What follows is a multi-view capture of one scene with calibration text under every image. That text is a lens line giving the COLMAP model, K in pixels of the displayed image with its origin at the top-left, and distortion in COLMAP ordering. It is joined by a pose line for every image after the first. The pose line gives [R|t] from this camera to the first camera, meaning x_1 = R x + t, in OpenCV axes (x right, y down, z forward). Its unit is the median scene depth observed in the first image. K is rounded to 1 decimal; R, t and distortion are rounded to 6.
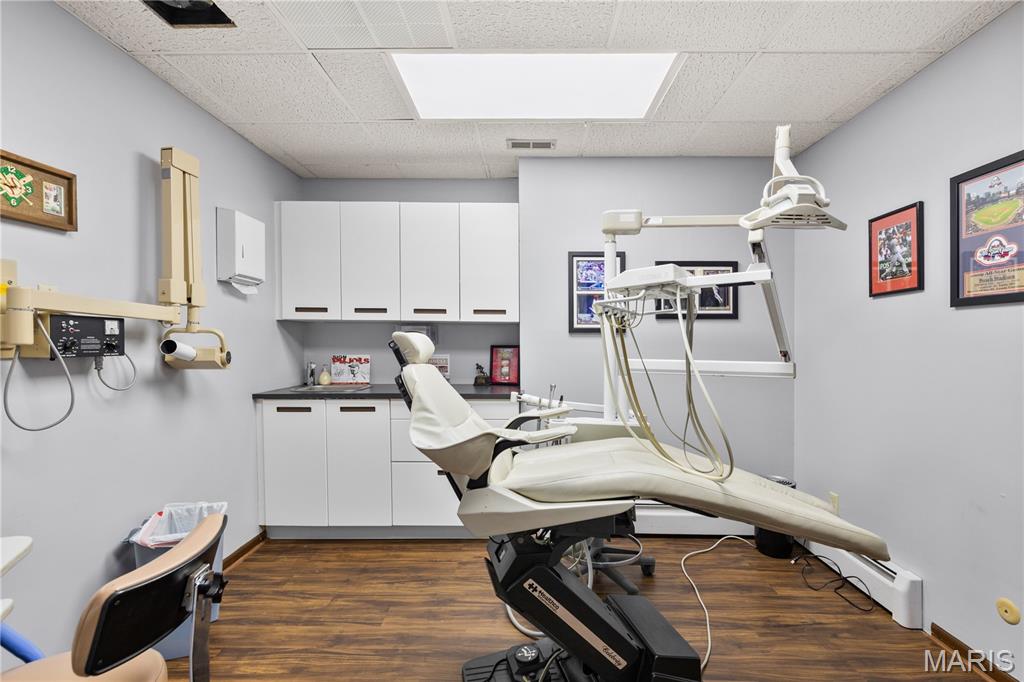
lens RADIAL K [[466.9, 0, 530.8], [0, 466.9, 347.2], [0, 0, 1]] dist [-0.007069, 0.000394]
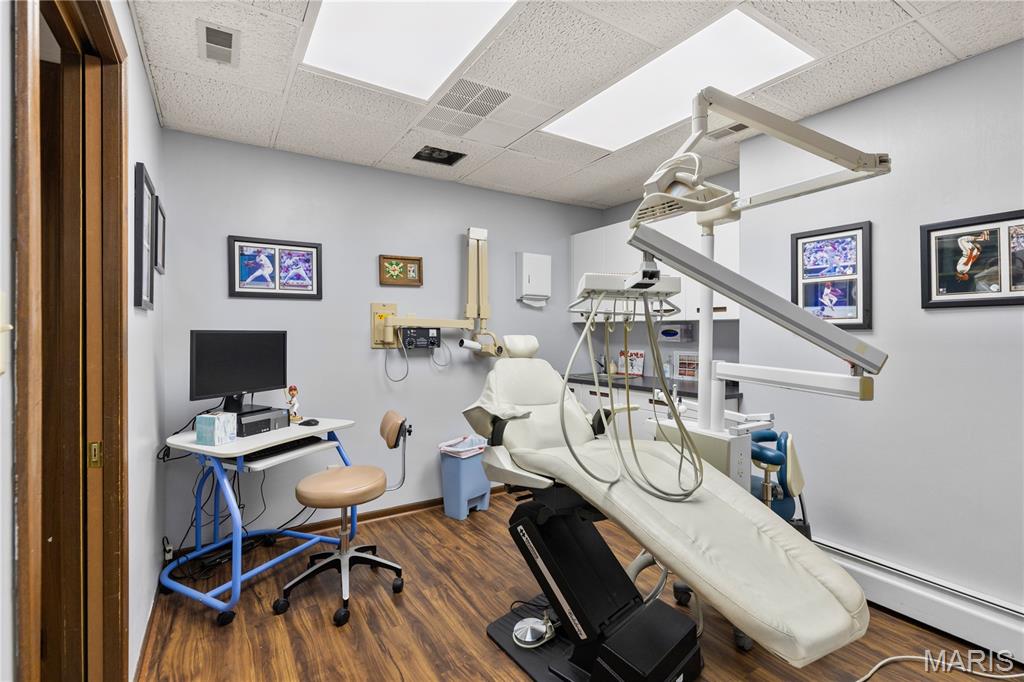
lens RADIAL K [[466.9, 0, 523.6], [0, 466.9, 337.3], [0, 0, 1]] dist [-0.007069, 0.000394]
pose [[0.560520, 0.001781, -0.828139, 0.776558], [-0.007090, 0.999971, -0.002648, -0.018953], [0.828110, 0.007356, 0.560517, 0.192954]]
